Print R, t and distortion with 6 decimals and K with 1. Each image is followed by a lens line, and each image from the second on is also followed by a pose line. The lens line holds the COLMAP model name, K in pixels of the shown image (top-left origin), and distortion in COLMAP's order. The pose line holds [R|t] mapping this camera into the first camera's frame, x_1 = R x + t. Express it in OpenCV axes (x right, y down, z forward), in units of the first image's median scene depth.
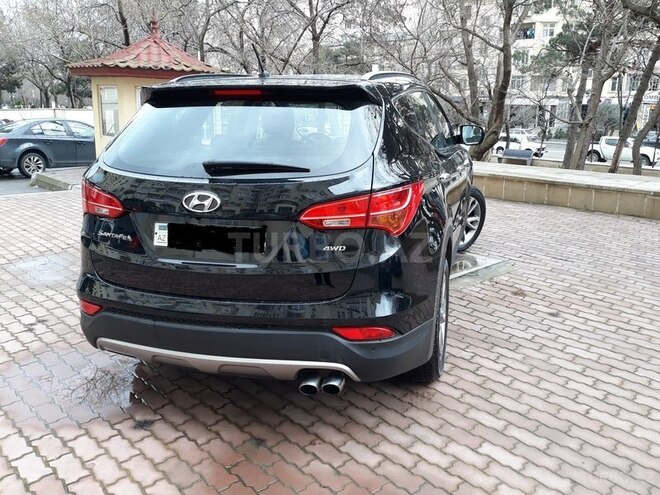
lens RADIAL K [[522.6, 0, 330.2], [0, 522.6, 235.8], [0, 0, 1]] dist [-0.012277, -0.010834]
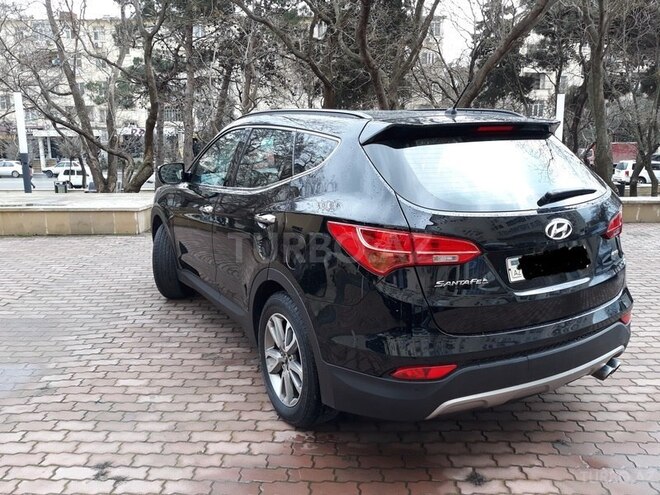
lens RADIAL K [[531.3, 0, 330.0], [0, 531.3, 247.5], [0, 0, 1]] dist [-0.008910, -0.004359]
pose [[0.745960, -0.150327, 0.648803, -1.174490], [0.175380, 0.984147, 0.026383, -0.125786], [-0.642484, 0.094106, 0.760498, 0.428021]]
